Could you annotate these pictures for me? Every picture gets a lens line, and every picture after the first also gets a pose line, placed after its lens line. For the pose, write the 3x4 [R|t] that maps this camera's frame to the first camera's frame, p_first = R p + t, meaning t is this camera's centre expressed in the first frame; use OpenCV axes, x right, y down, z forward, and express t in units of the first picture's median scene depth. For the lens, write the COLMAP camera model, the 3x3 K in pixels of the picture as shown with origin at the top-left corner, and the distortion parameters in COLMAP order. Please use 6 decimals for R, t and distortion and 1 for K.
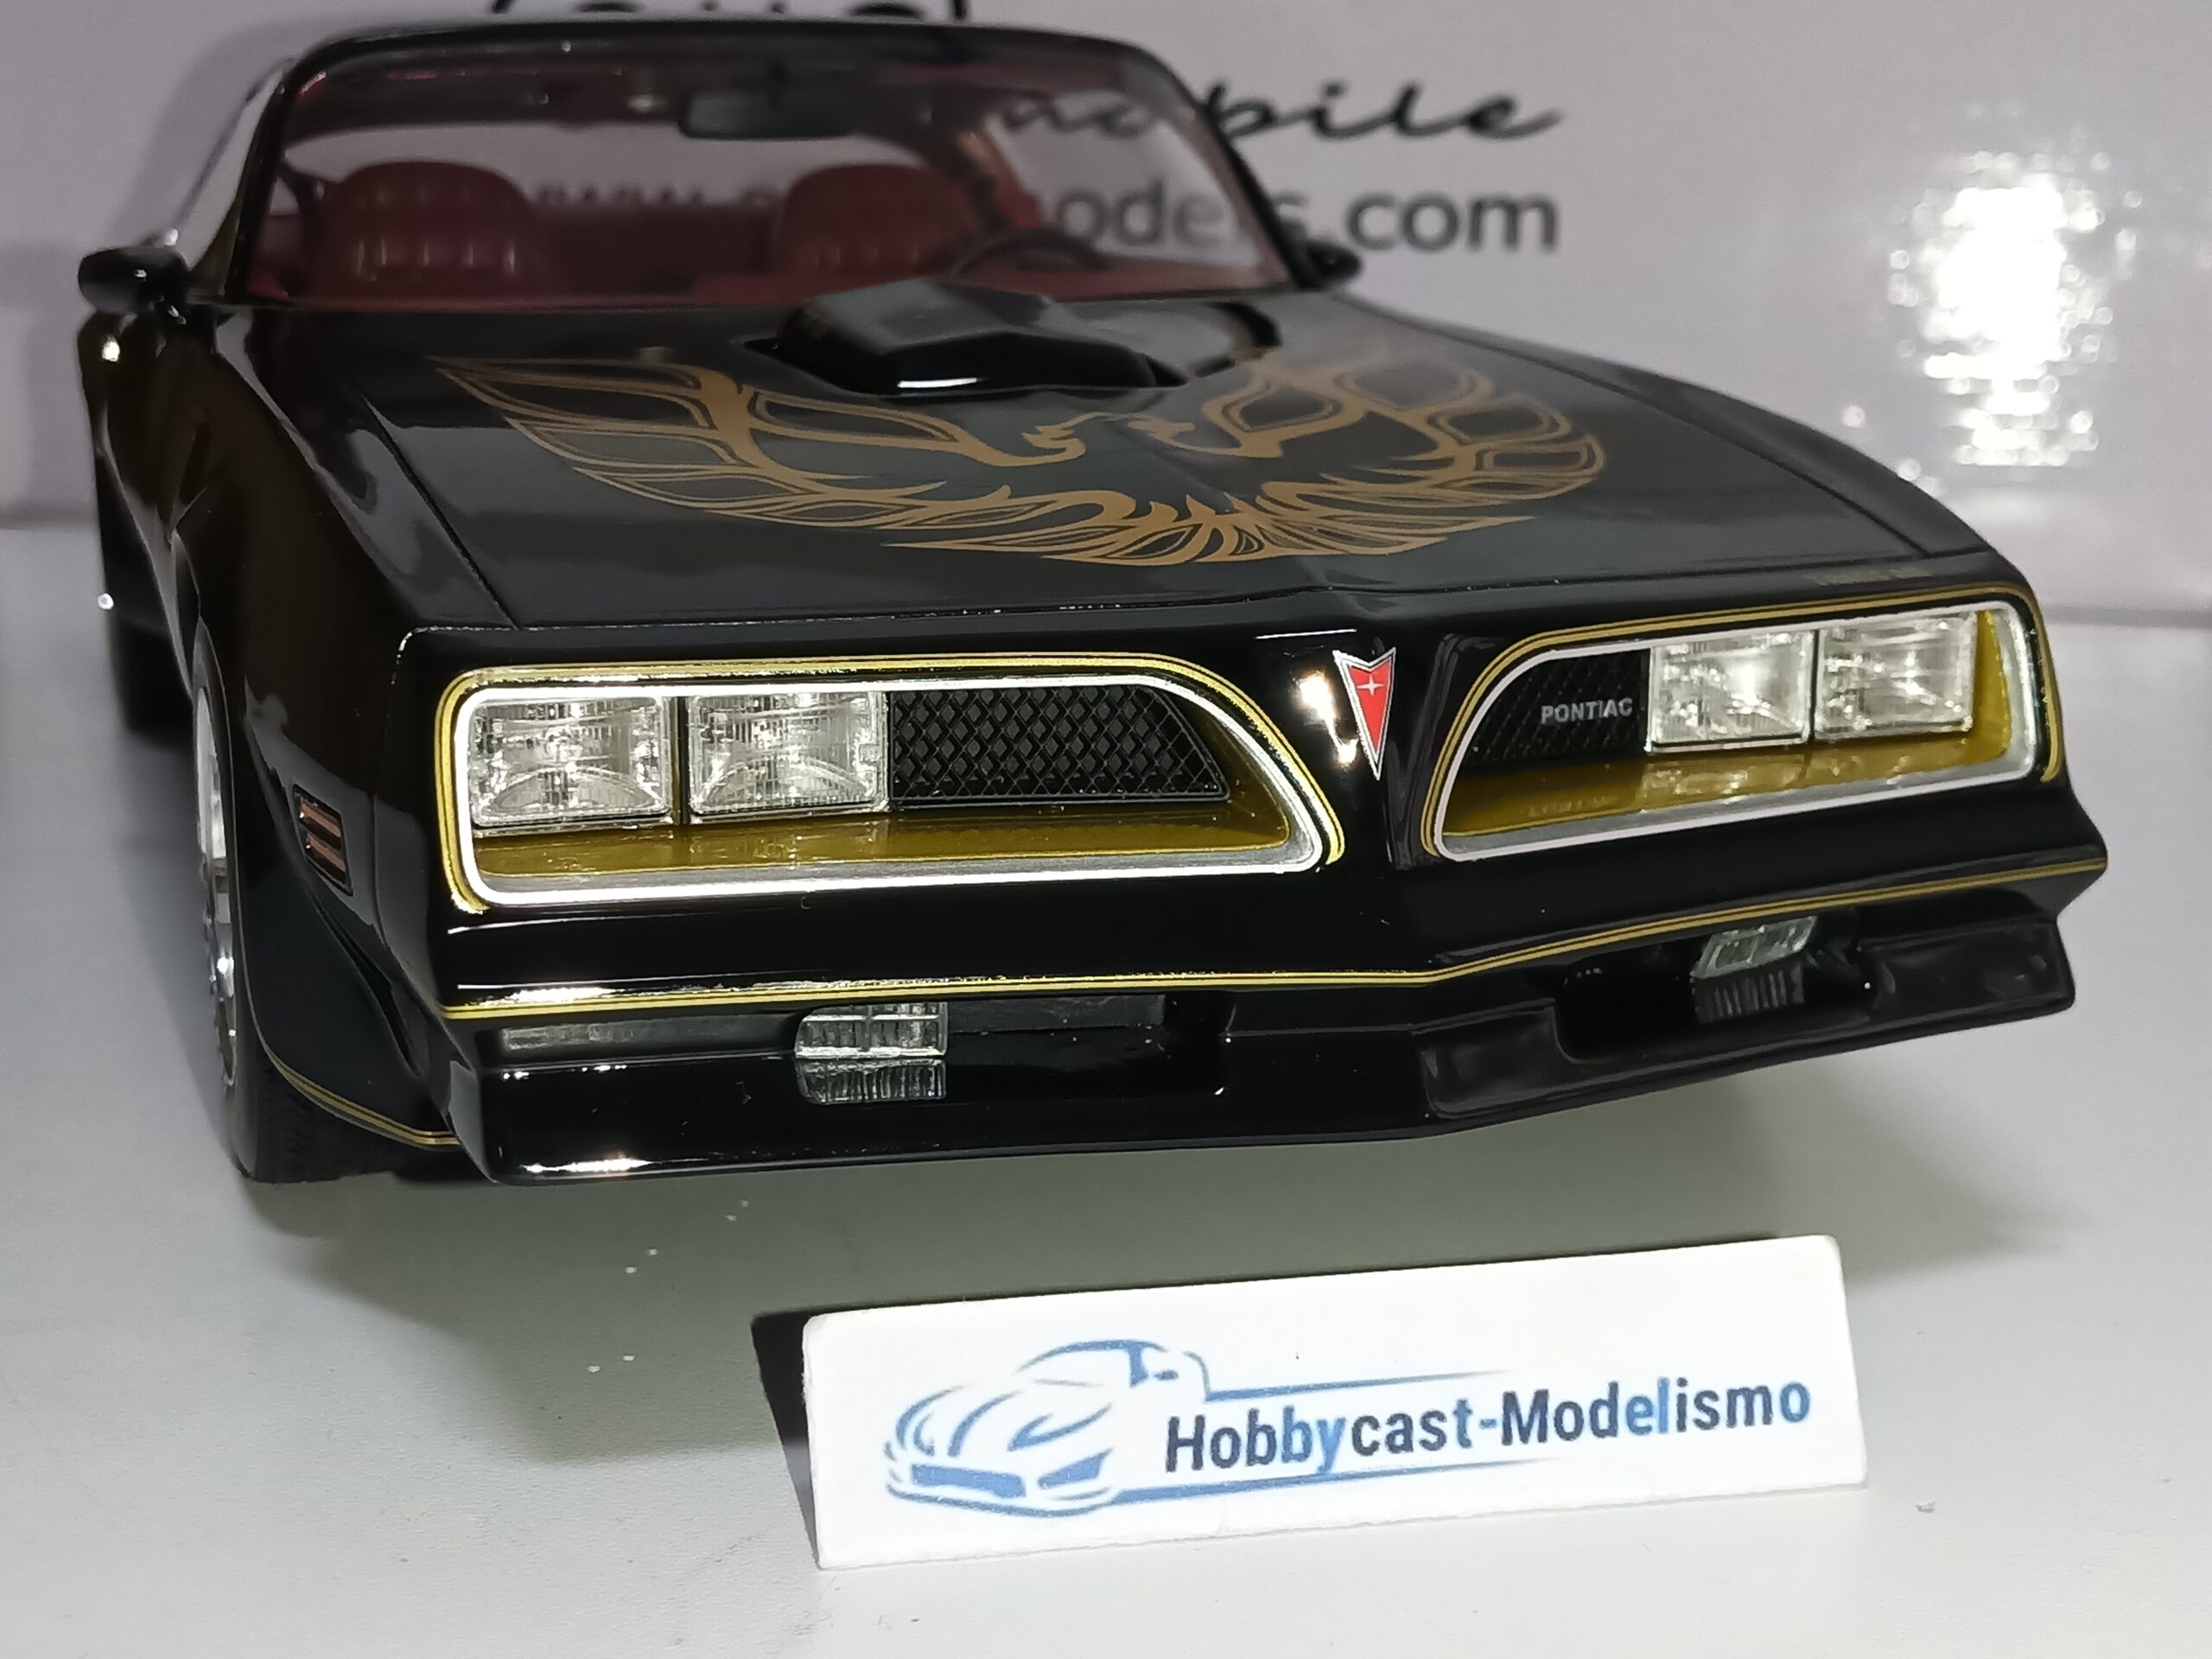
lens RADIAL K [[3054.3, 0, 1112.0], [0, 3054.3, 820.2], [0, 0, 1]] dist [0.087709, -0.413891]
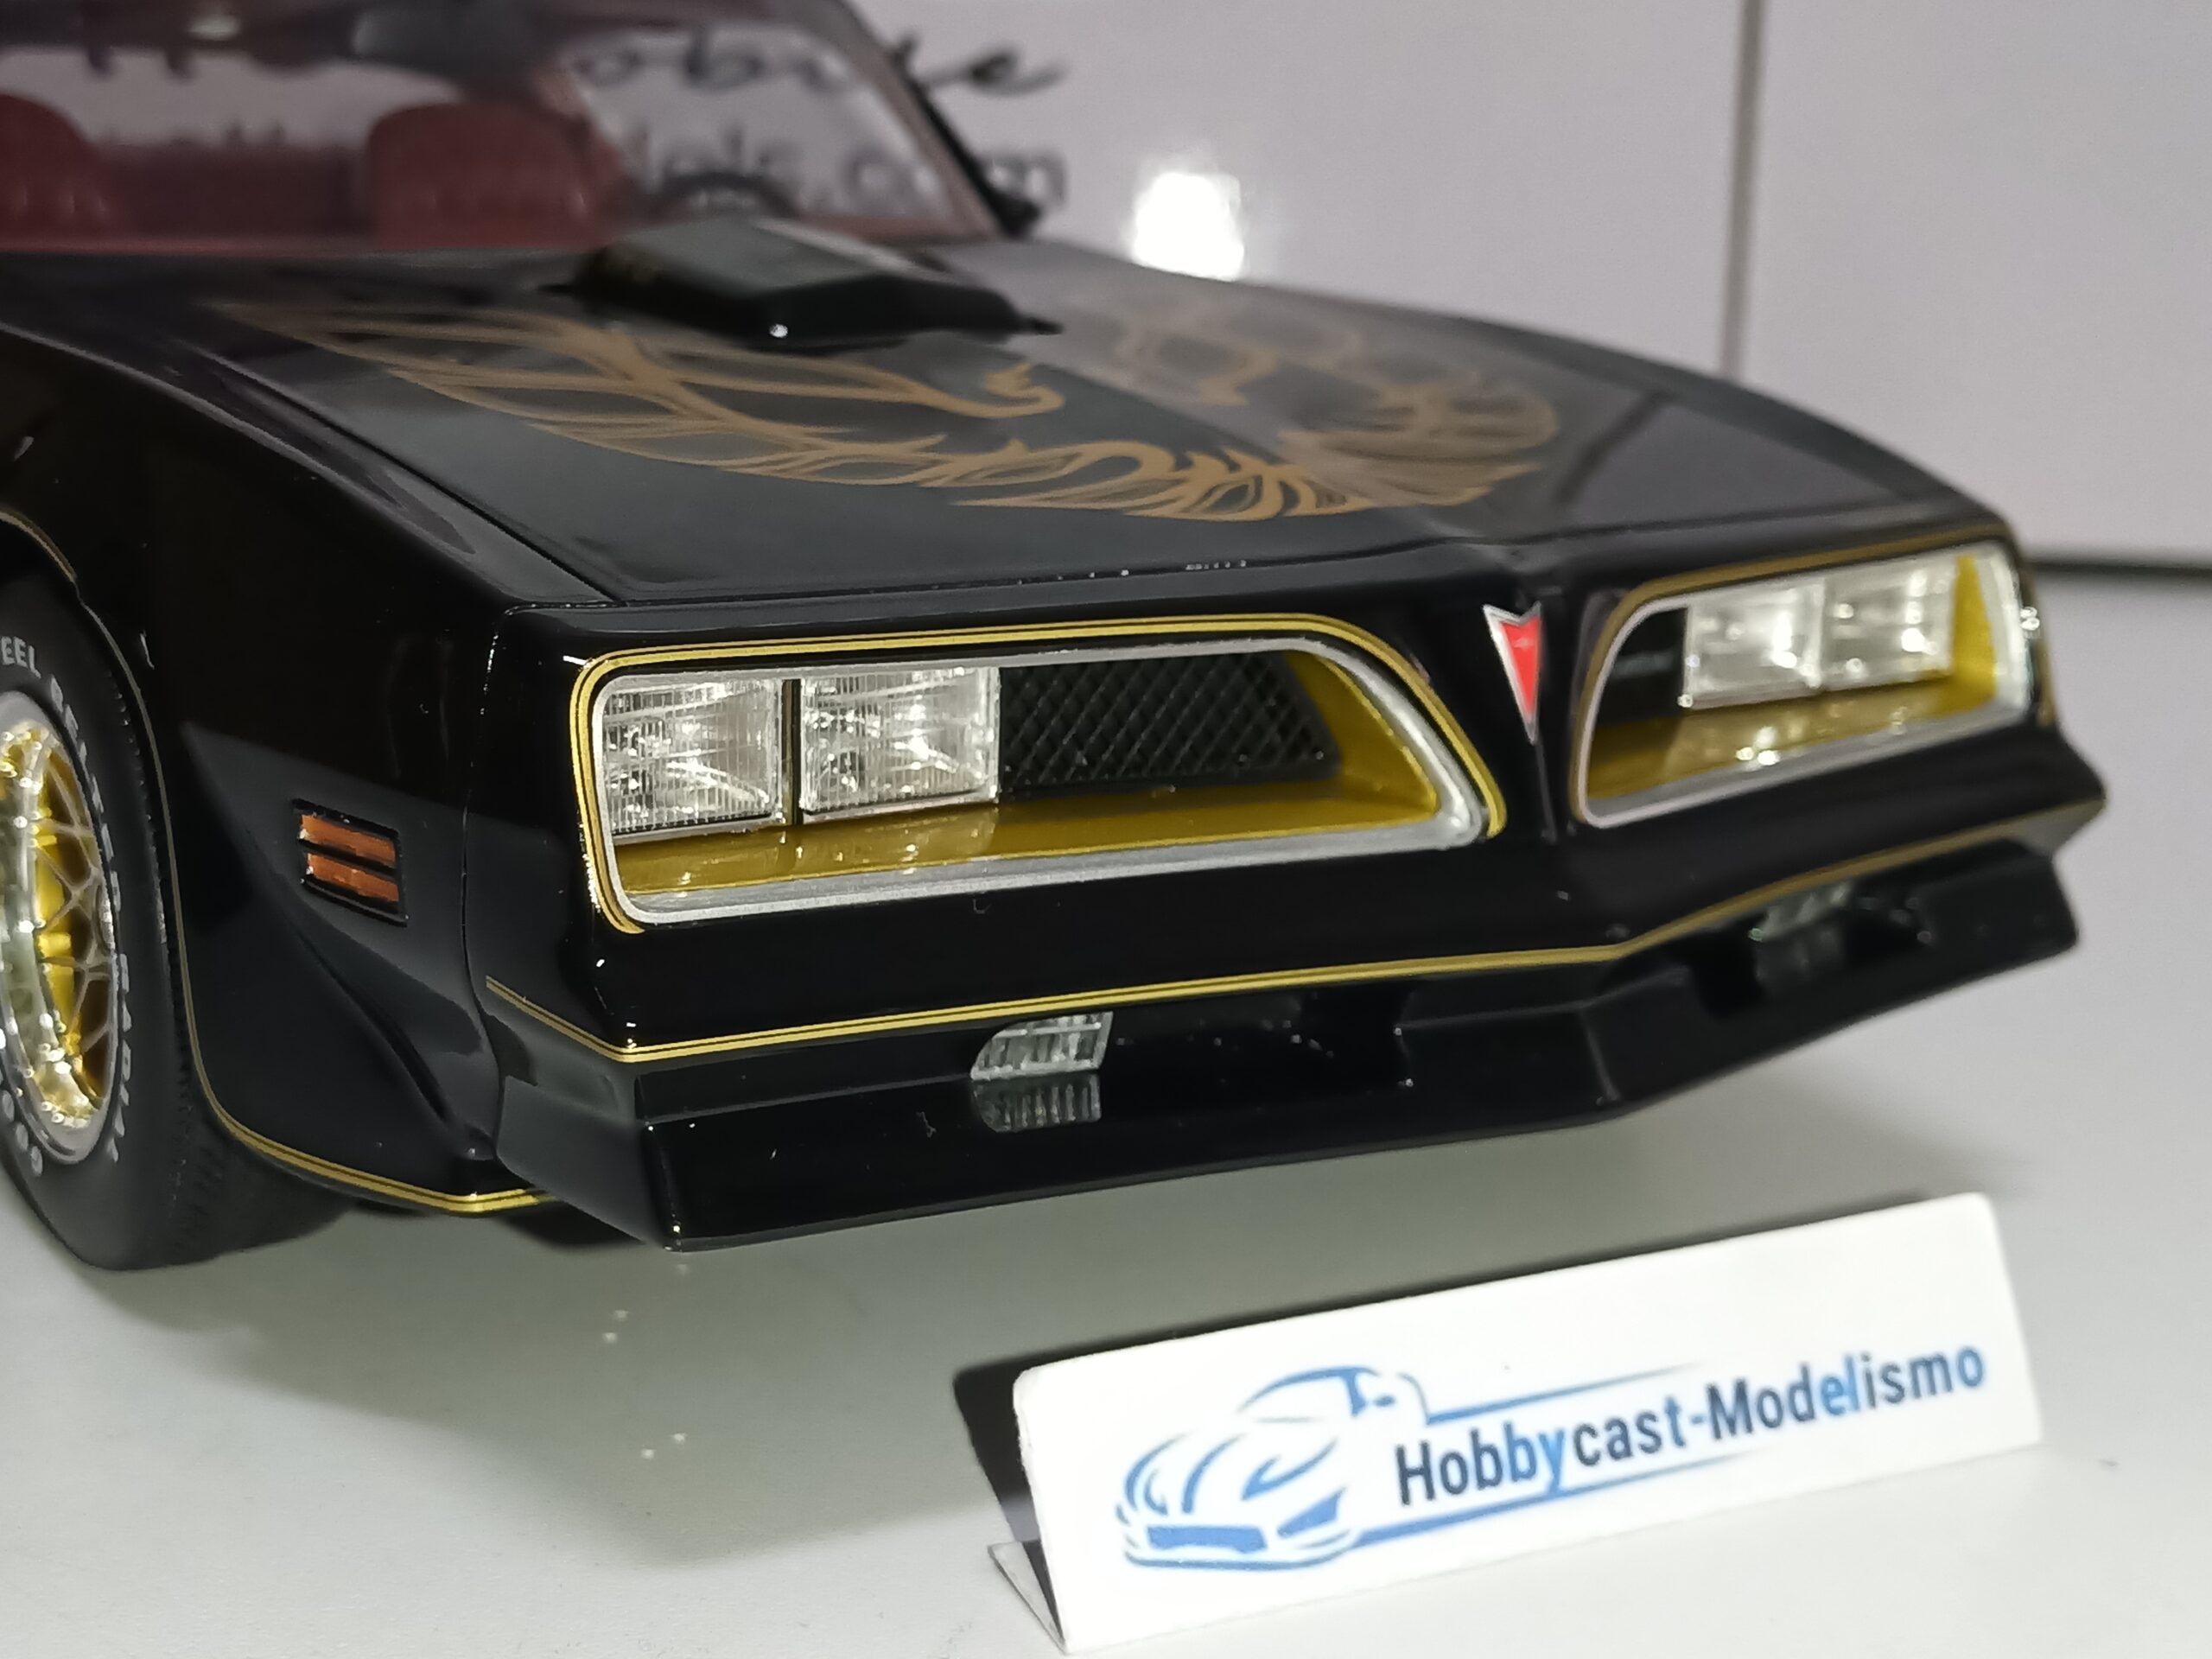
lens RADIAL K [[3054.3, 0, 1112.0], [0, 3054.3, 820.2], [0, 0, 1]] dist [0.087709, -0.413891]
pose [[0.964475, -0.043910, 0.260499, -0.290791], [0.041654, 0.999032, 0.014175, -0.008912], [-0.260869, -0.002820, 0.965370, 0.134928]]
